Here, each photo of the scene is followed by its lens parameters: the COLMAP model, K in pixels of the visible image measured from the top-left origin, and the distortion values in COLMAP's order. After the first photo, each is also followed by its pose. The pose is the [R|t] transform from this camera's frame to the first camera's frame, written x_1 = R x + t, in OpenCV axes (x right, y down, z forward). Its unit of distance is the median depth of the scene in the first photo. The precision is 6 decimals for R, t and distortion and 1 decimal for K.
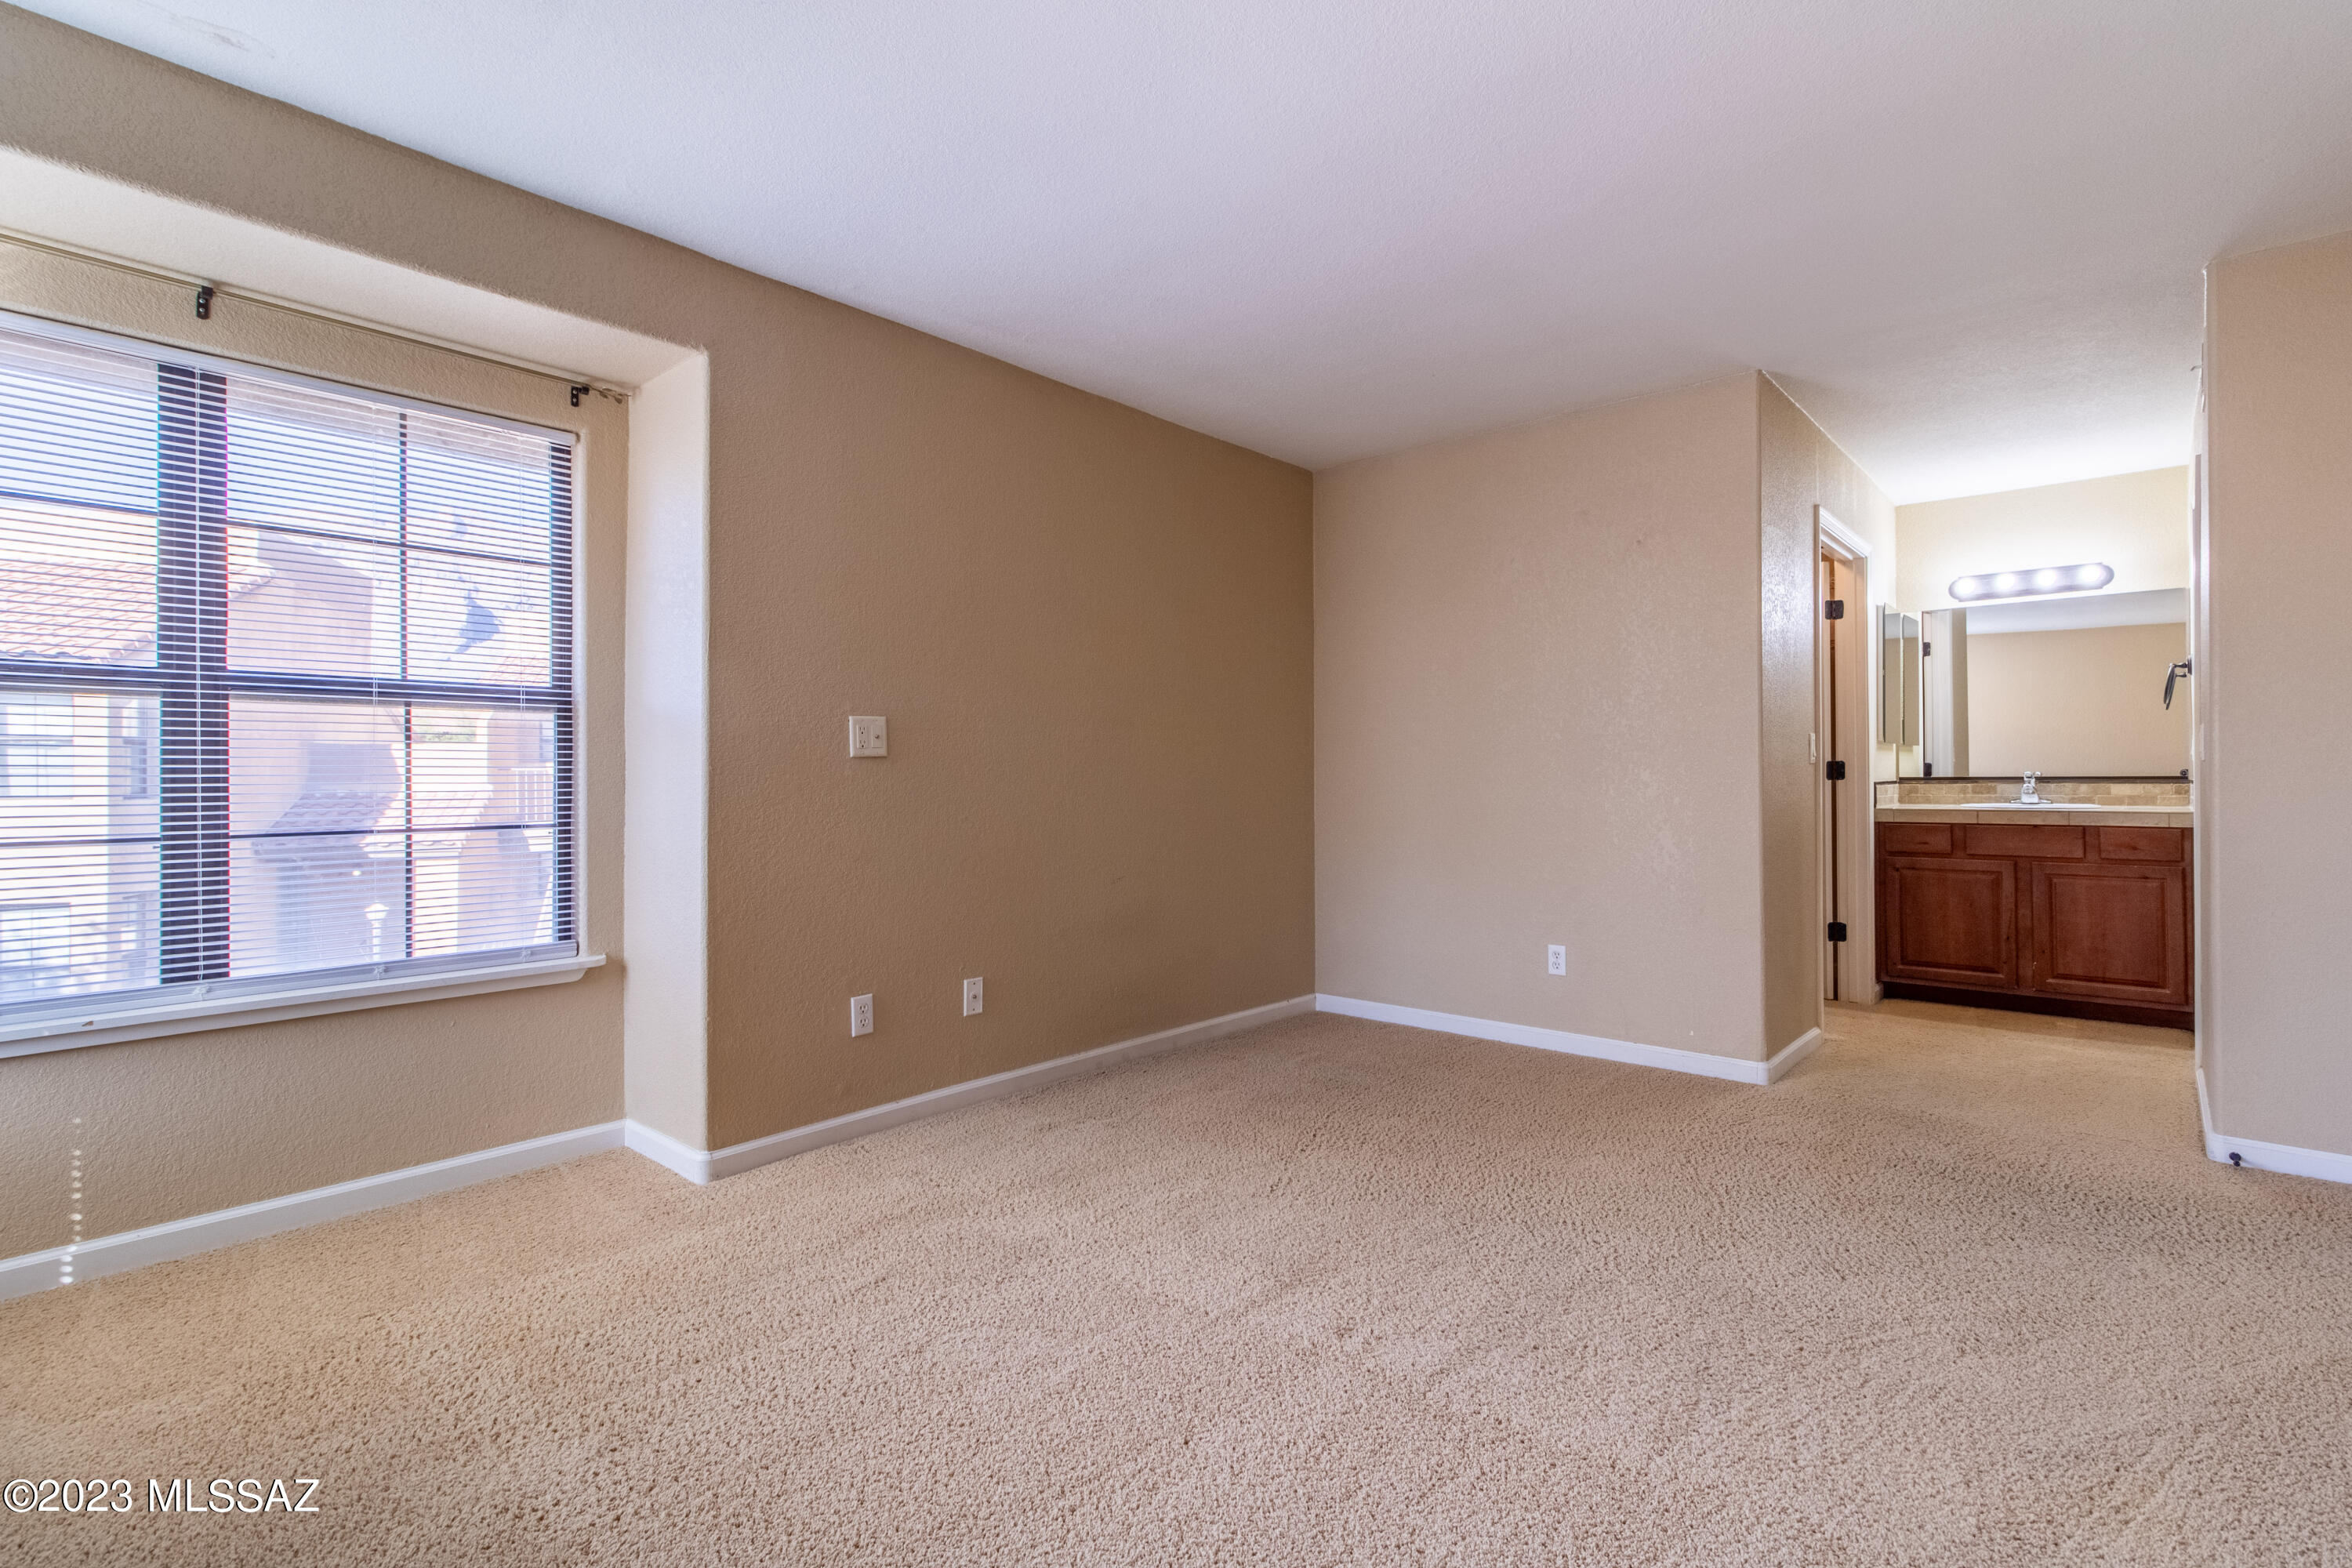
lens RADIAL K [[1099.8, 0, 1180.4], [0, 1099.8, 769.2], [0, 0, 1]] dist [0.001017, 0.000054]
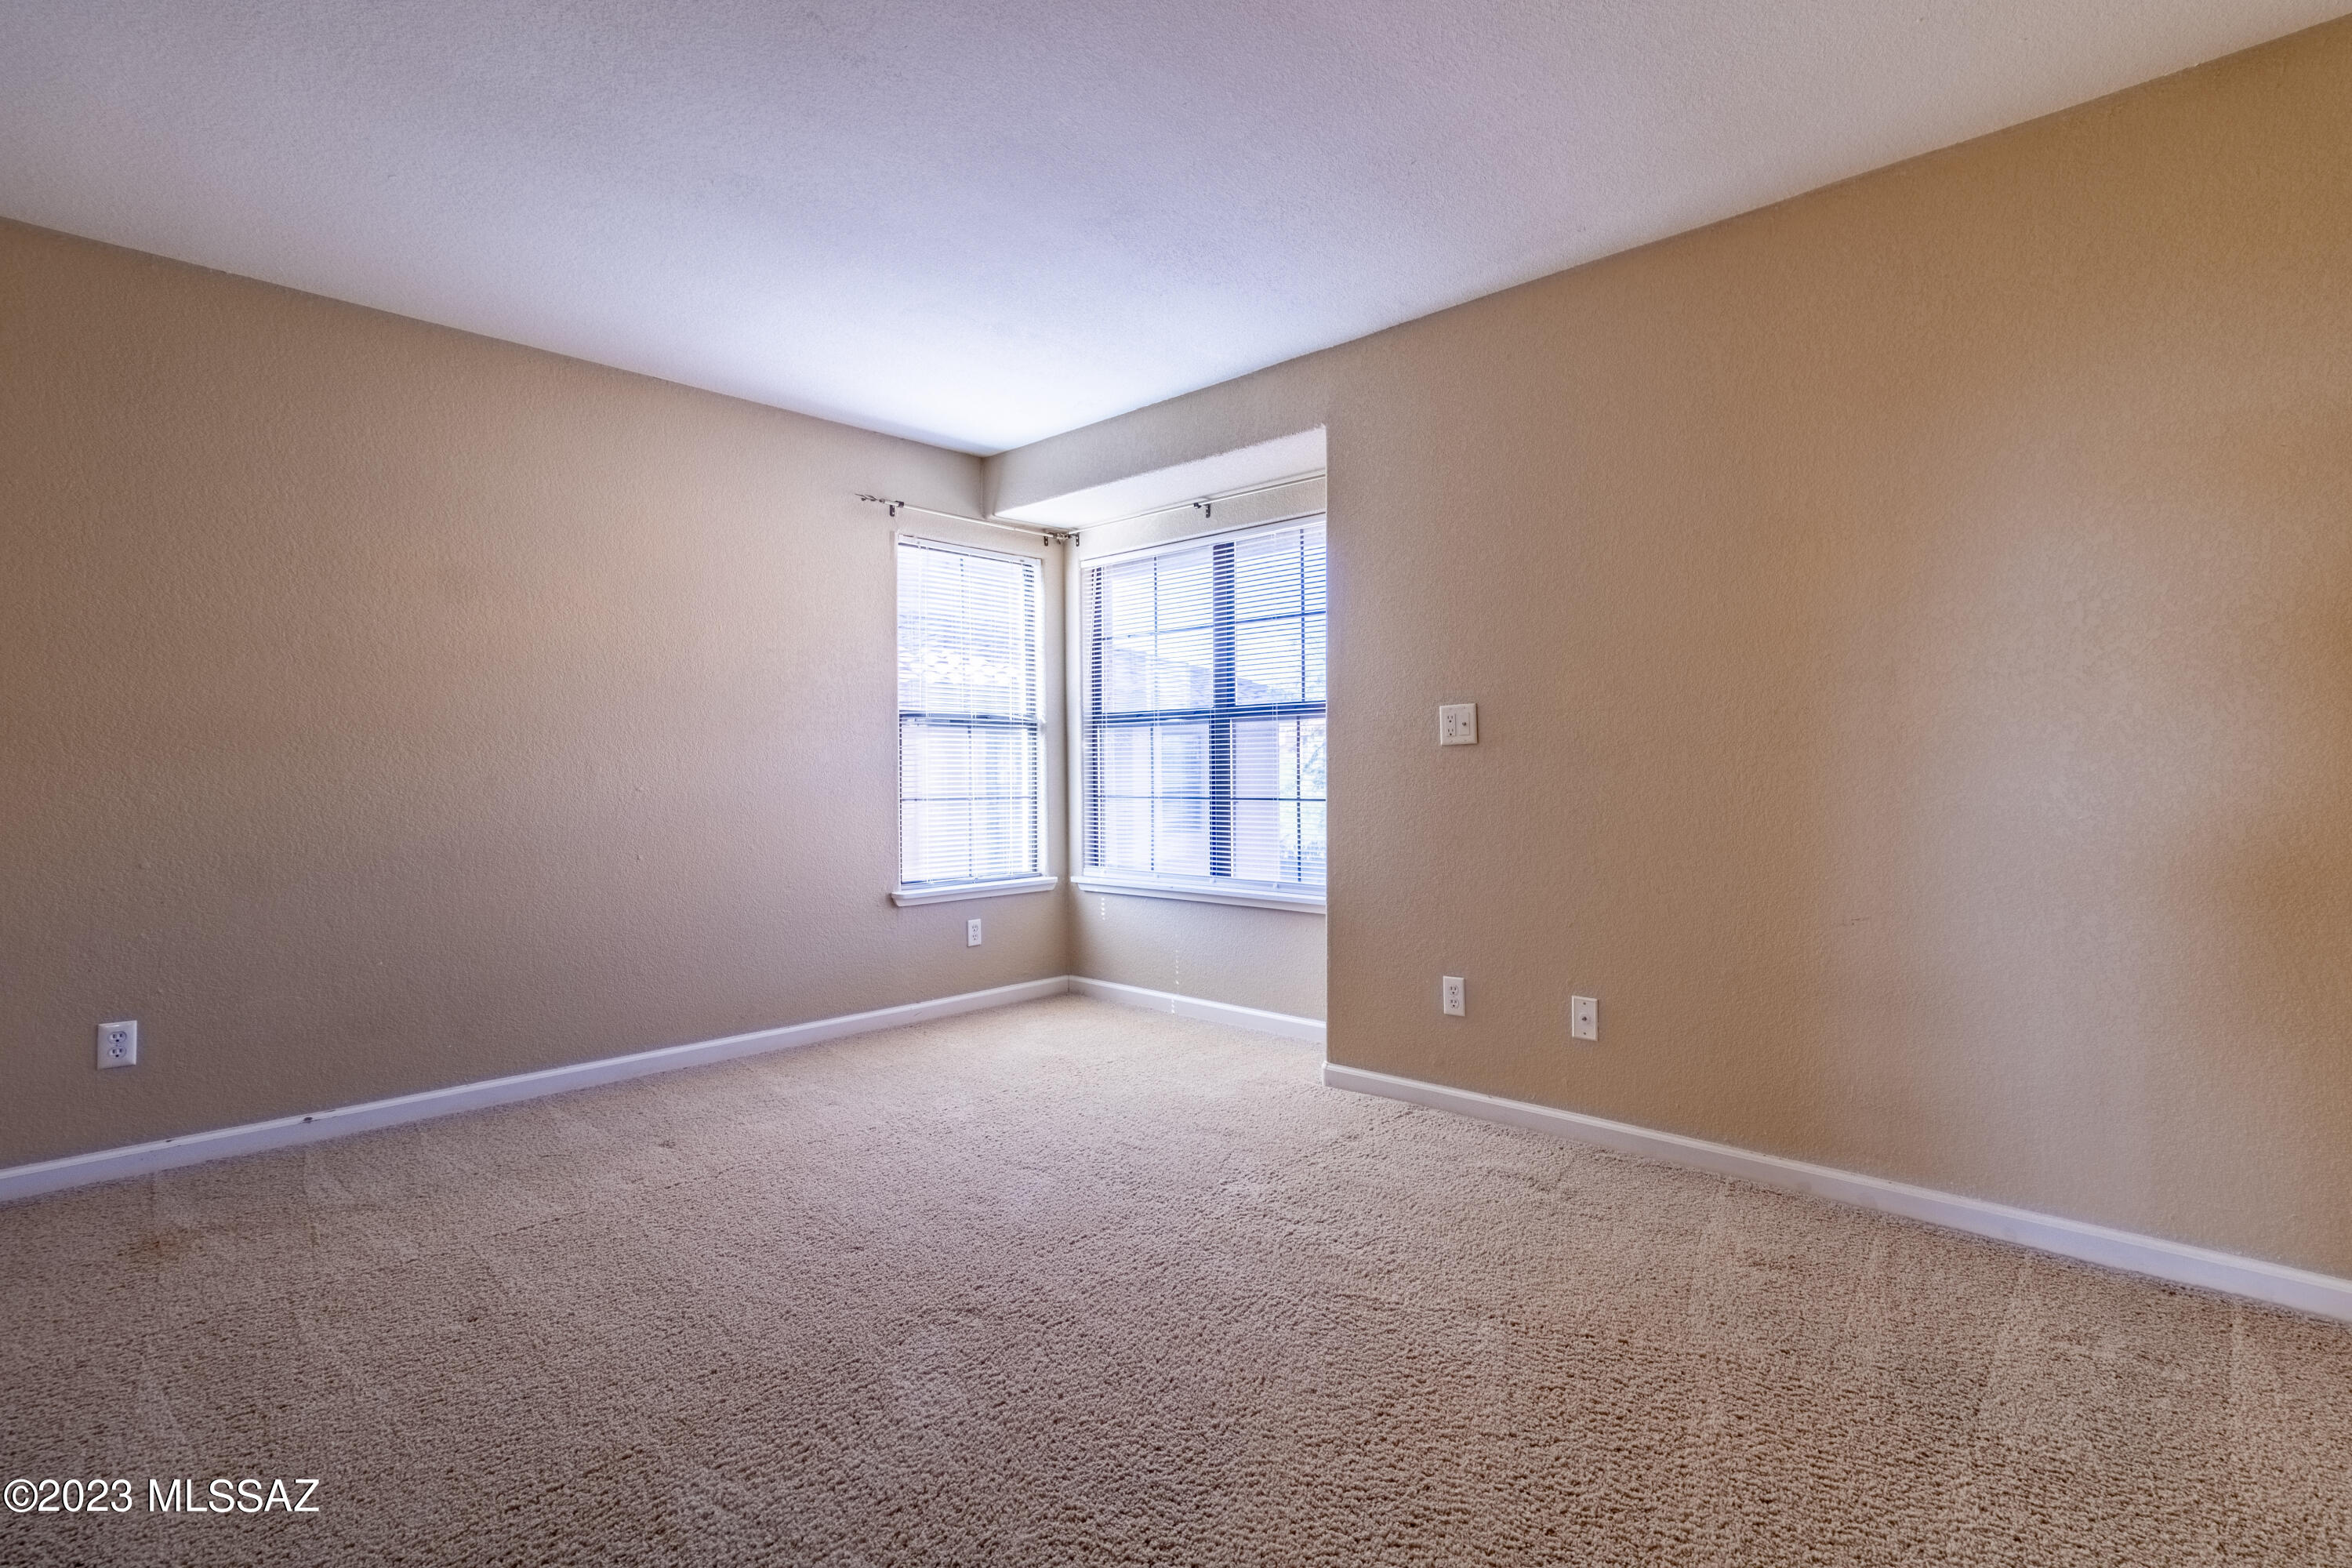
lens RADIAL K [[1099.8, 0, 1180.4], [0, 1099.8, 769.2], [0, 0, 1]] dist [0.001017, 0.000054]
pose [[-0.032013, 0.004915, -0.999475, 0.846158], [0.018248, 0.999824, 0.004332, 0.003015], [0.999321, -0.018100, -0.032097, 0.888037]]
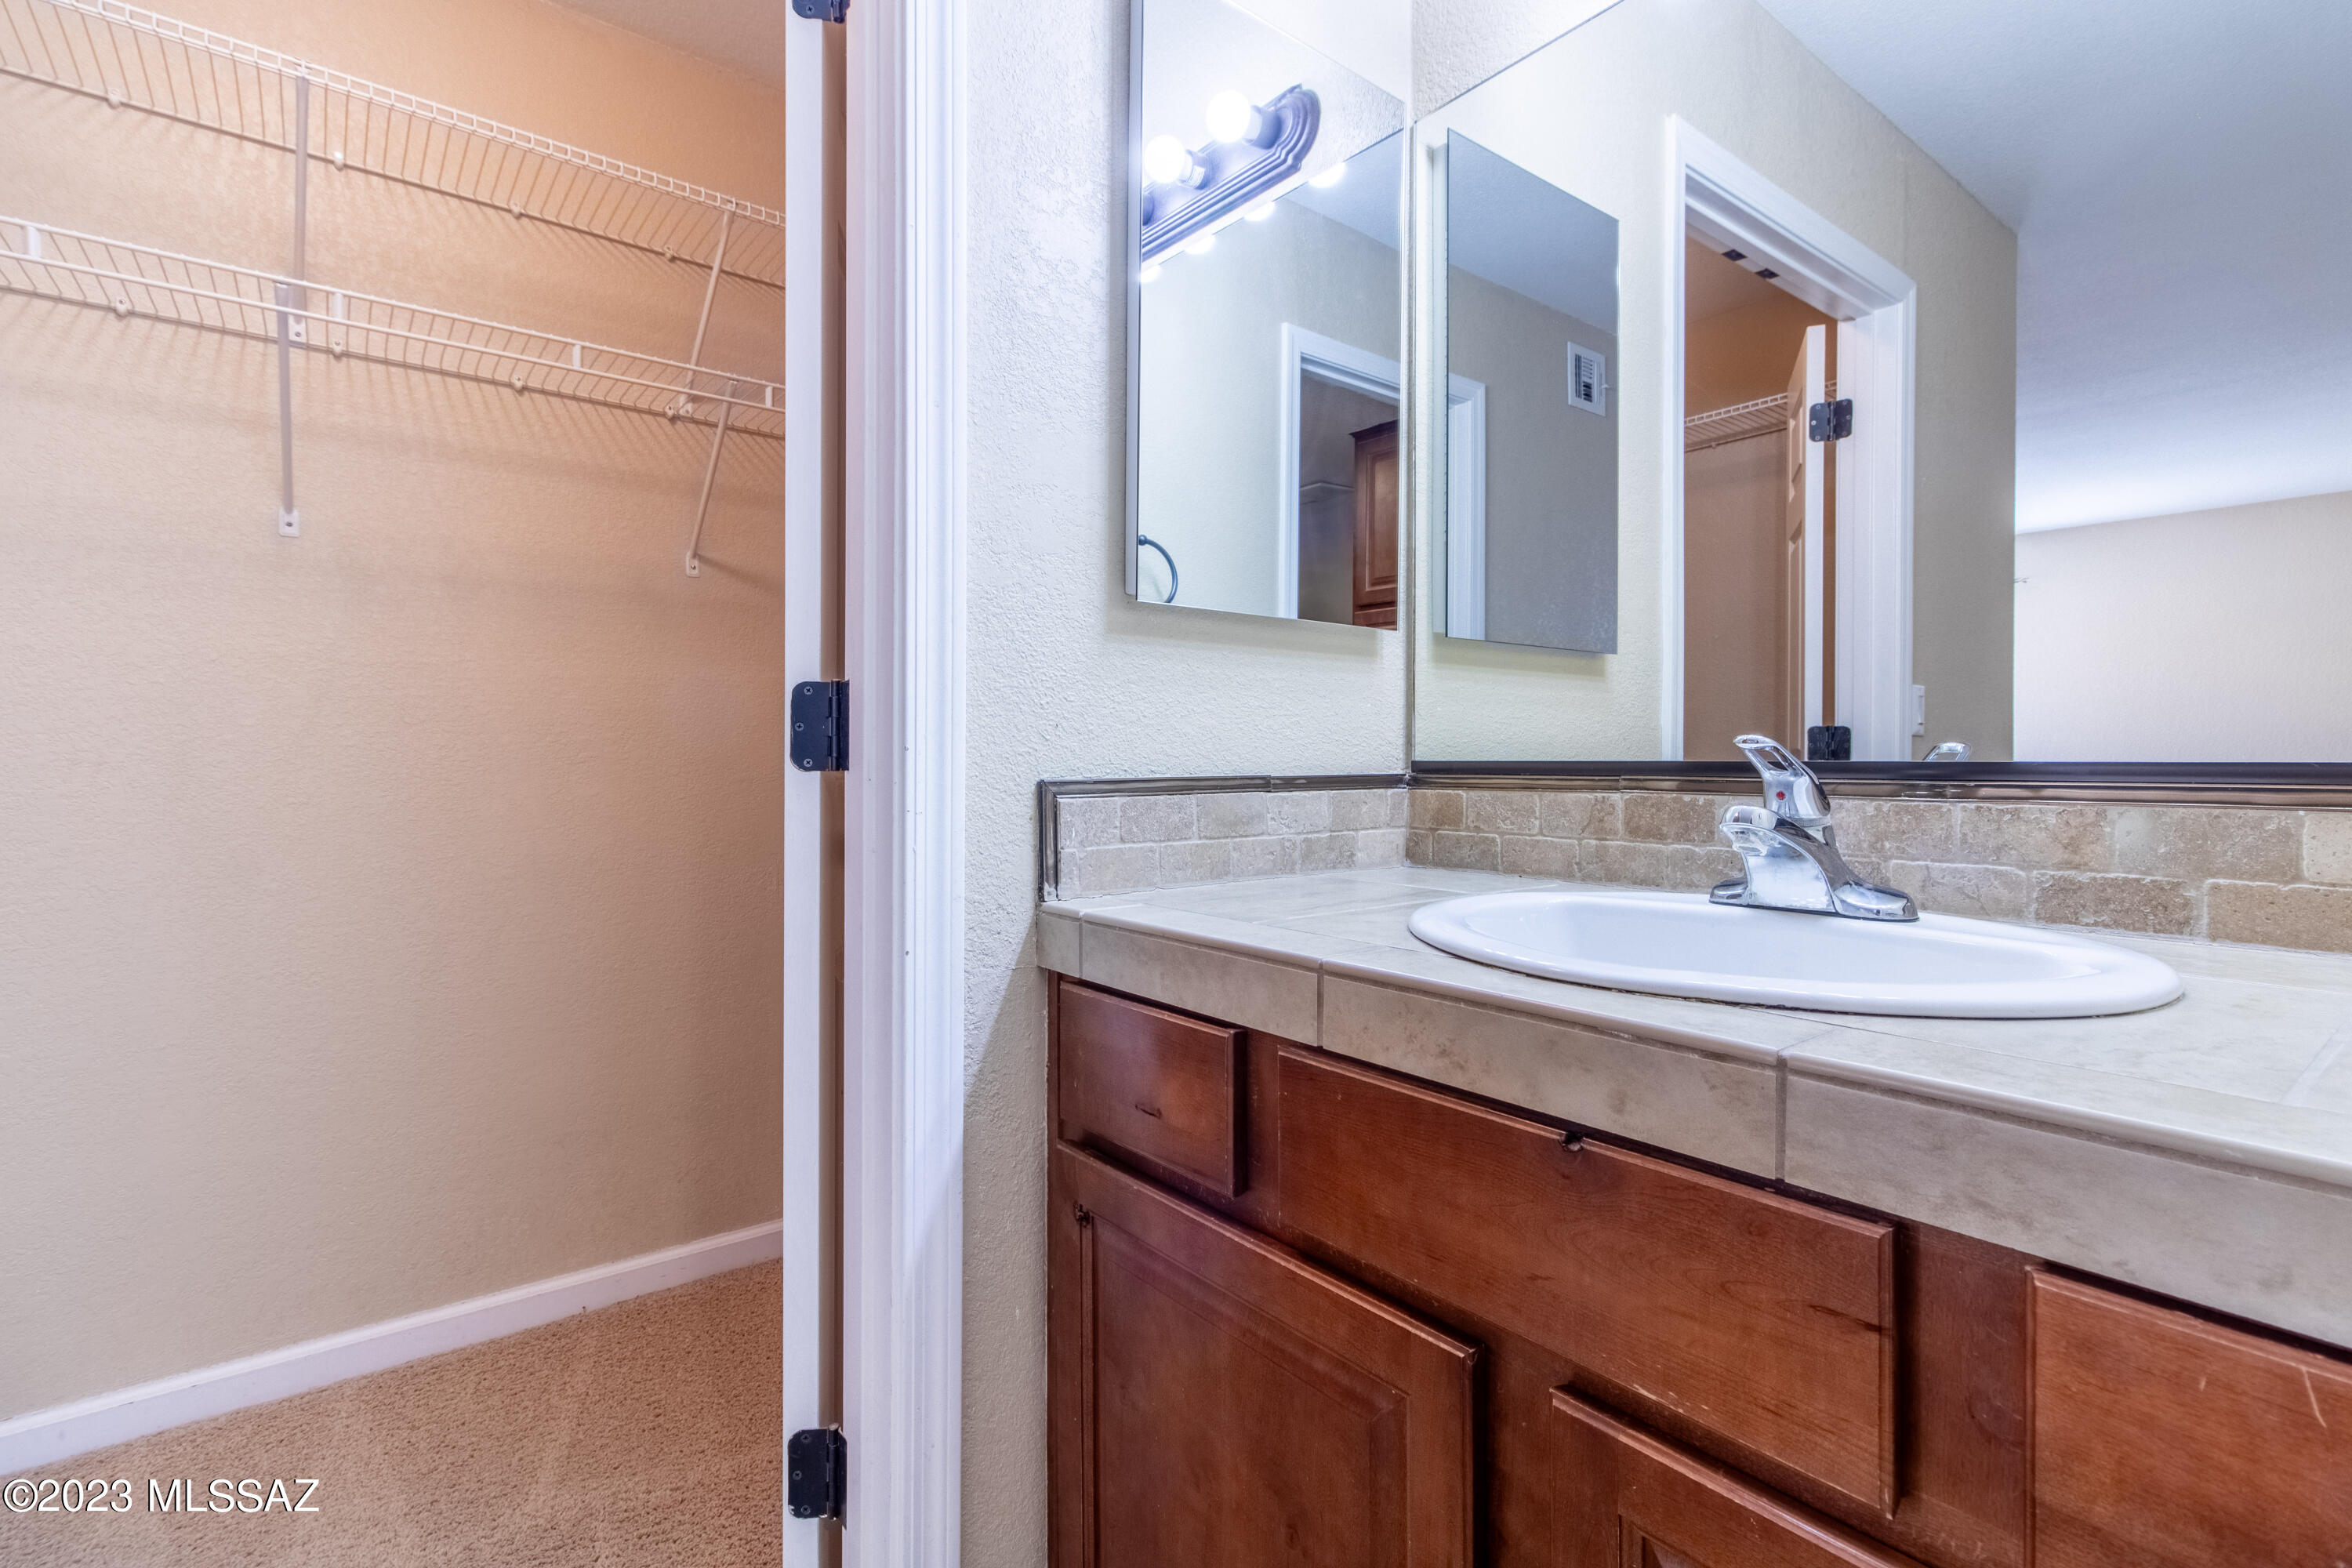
lens RADIAL K [[1099.8, 0, 1180.4], [0, 1099.8, 769.2], [0, 0, 1]] dist [0.001017, 0.000054]
pose [[0.980872, 0.001370, -0.194648, 0.147575], [0.000717, 0.999943, 0.010650, 0.001485], [0.194651, -0.010586, 0.980815, 0.168816]]
